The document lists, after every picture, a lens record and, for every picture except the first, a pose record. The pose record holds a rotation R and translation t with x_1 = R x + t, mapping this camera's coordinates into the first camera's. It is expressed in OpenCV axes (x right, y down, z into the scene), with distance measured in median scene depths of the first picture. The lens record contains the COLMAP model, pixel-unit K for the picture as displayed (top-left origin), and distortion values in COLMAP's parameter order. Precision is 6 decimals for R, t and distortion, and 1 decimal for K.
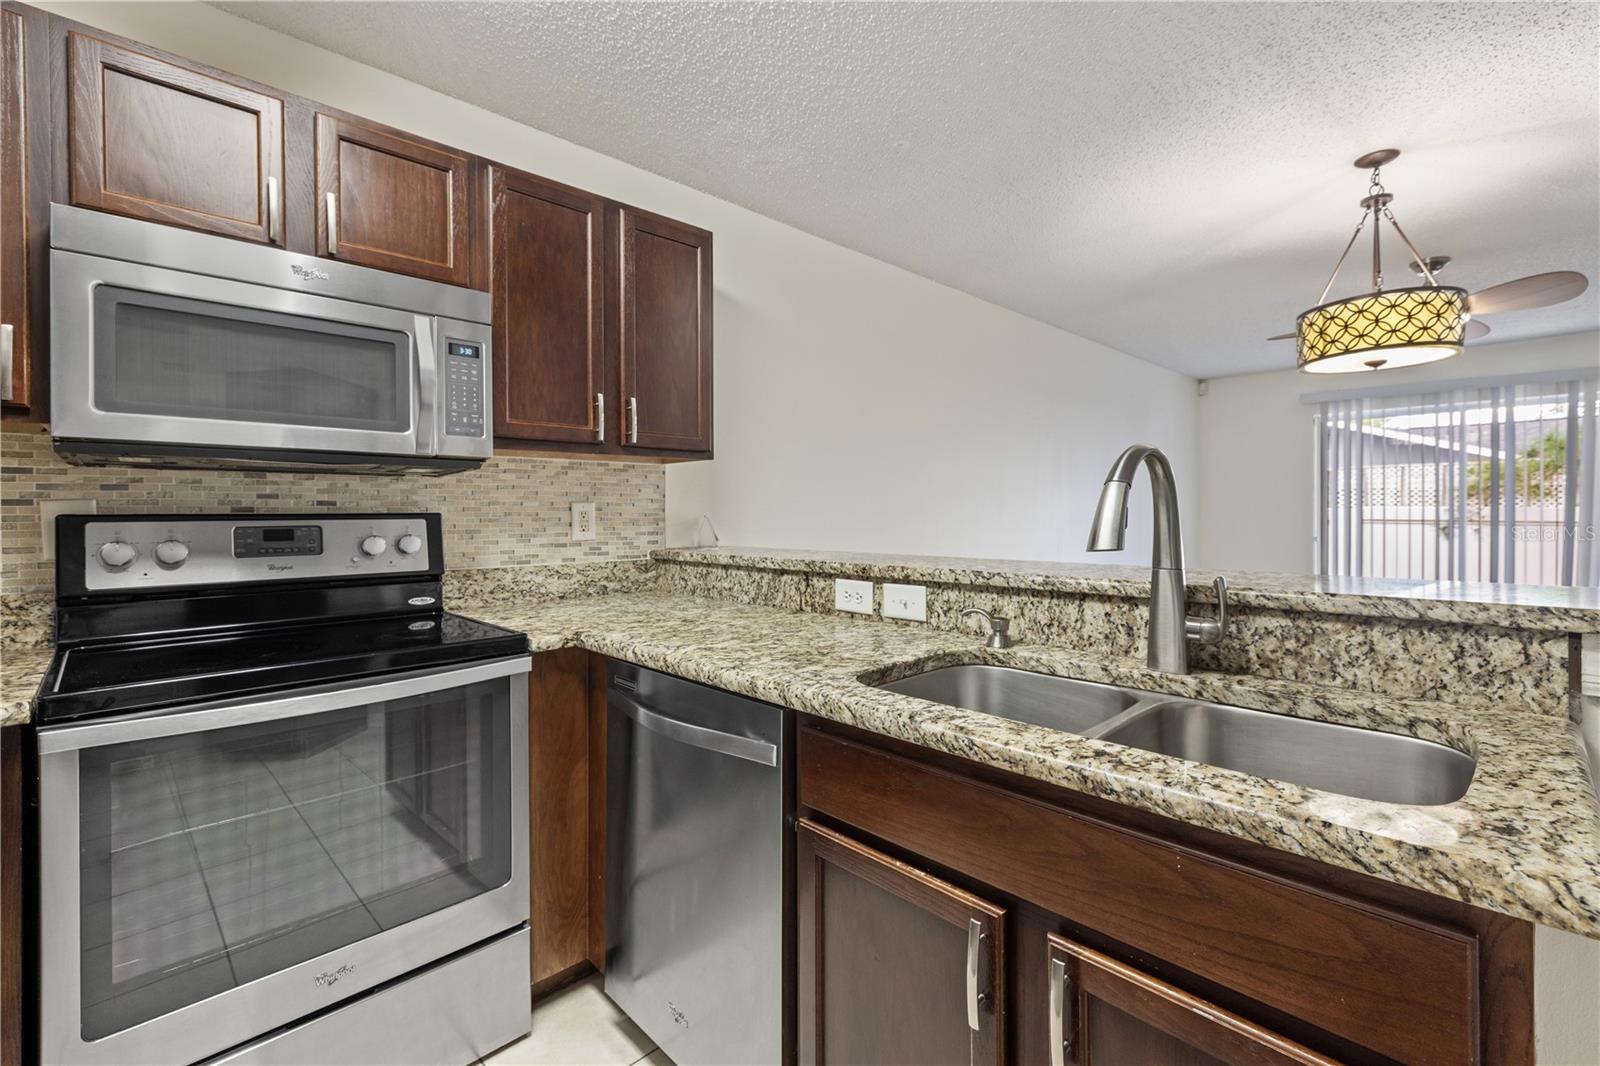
lens RADIAL K [[690.3, 0, 789.1], [0, 690.3, 517.5], [0, 0, 1]] dist [0.003361, 0.000119]
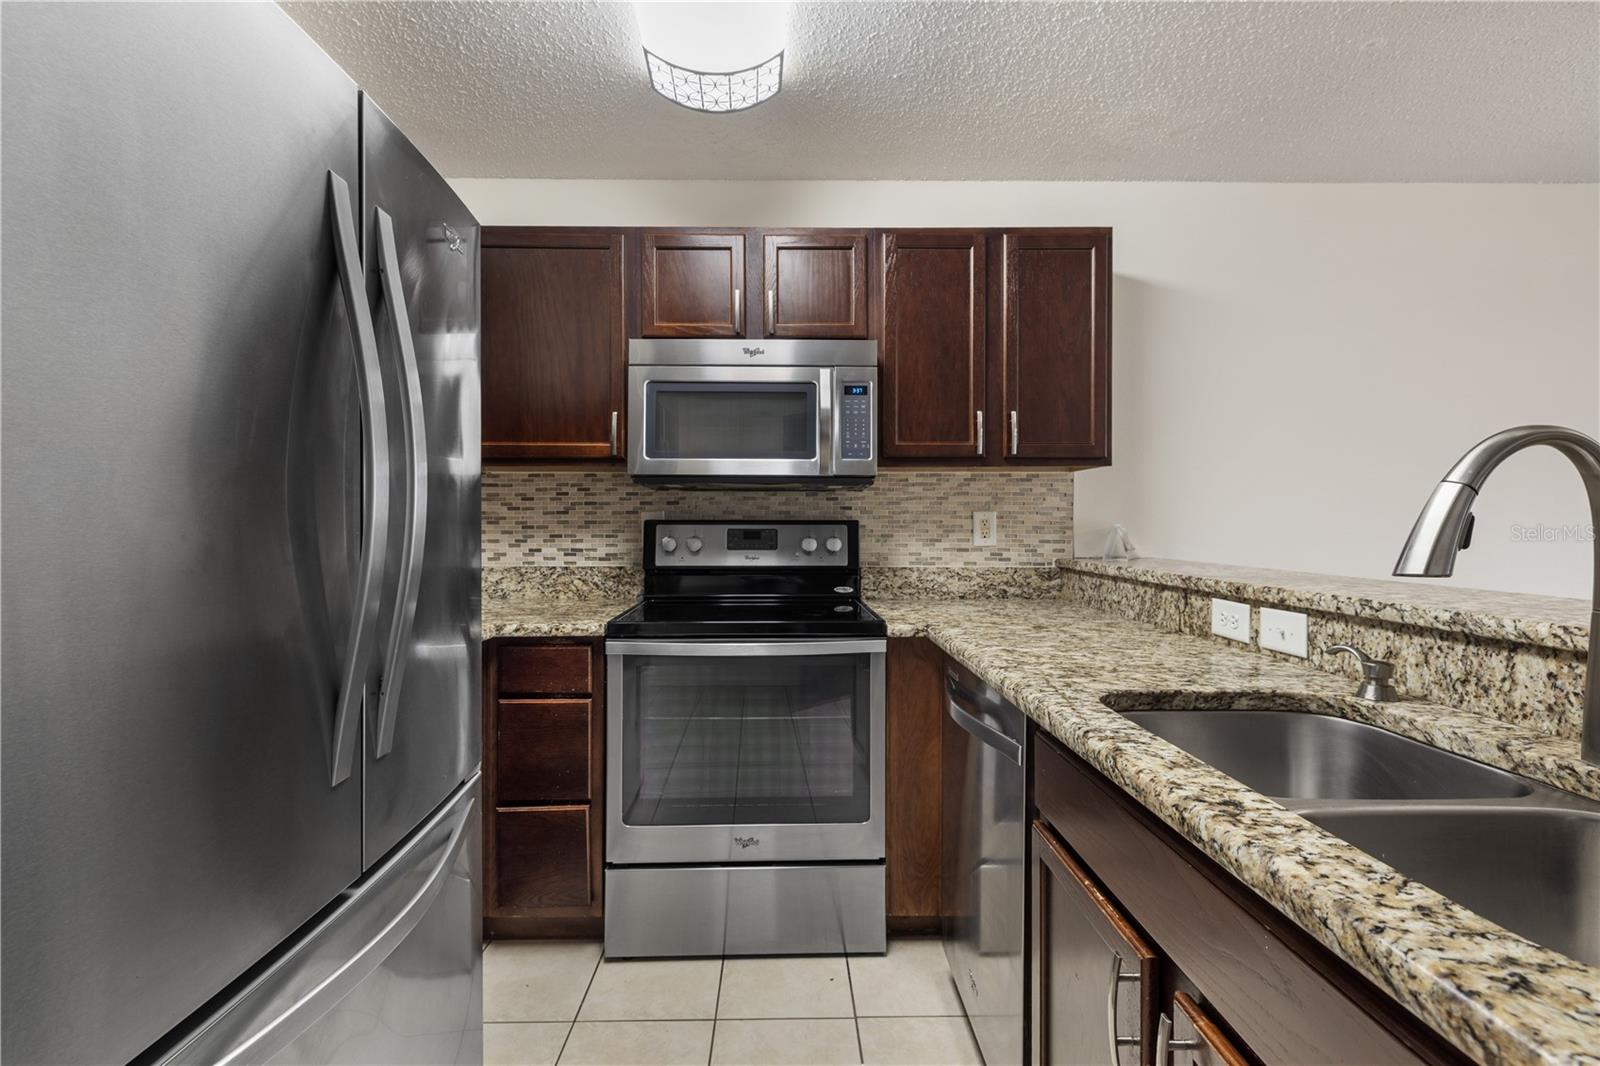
lens RADIAL K [[698.3, 0, 798.7], [0, 698.3, 522.9], [0, 0, 1]] dist [0.006604, -0.000609]
pose [[0.743691, 0.008557, -0.668468, 0.318010], [-0.010483, 0.999944, 0.001138, -0.002422], [0.668441, 0.006161, 0.743740, -0.007336]]
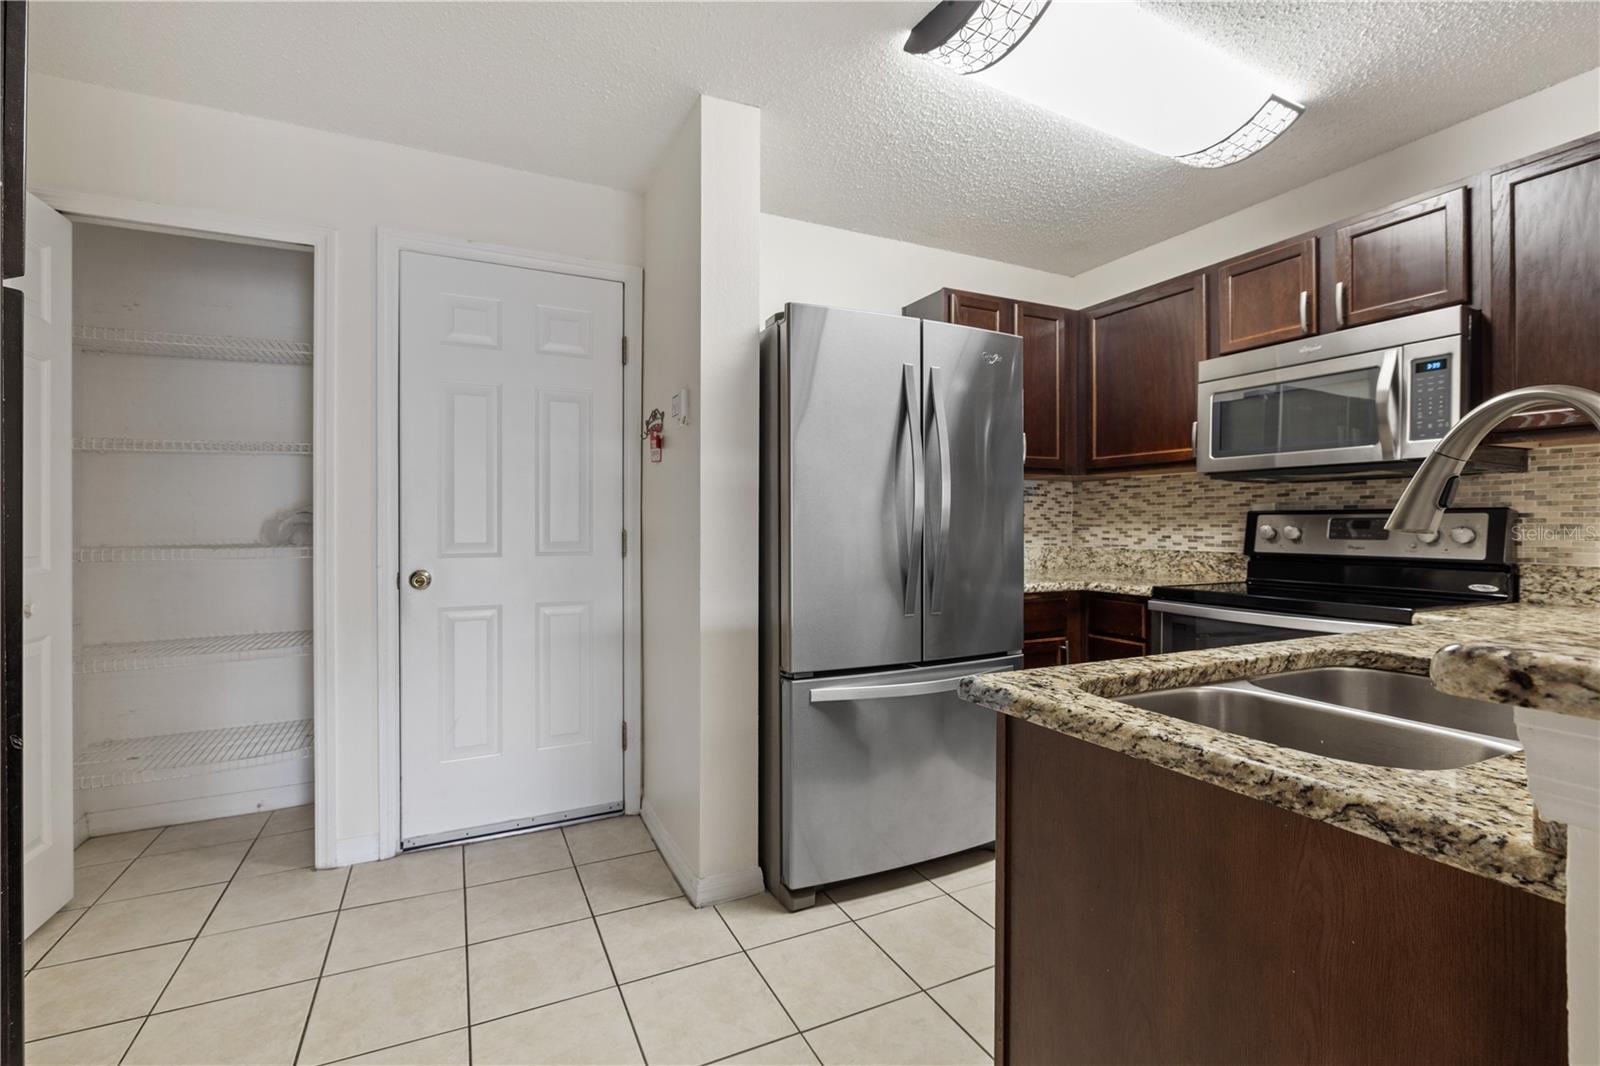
lens RADIAL K [[700.5, 0, 791.4], [0, 700.5, 531.2], [0, 0, 1]] dist [-0.004131, -0.000303]
pose [[-0.296502, 0.015028, -0.954914, 1.025218], [-0.007652, 0.999807, 0.018110, 0.023904], [0.955002, 0.012676, -0.296329, 0.345254]]
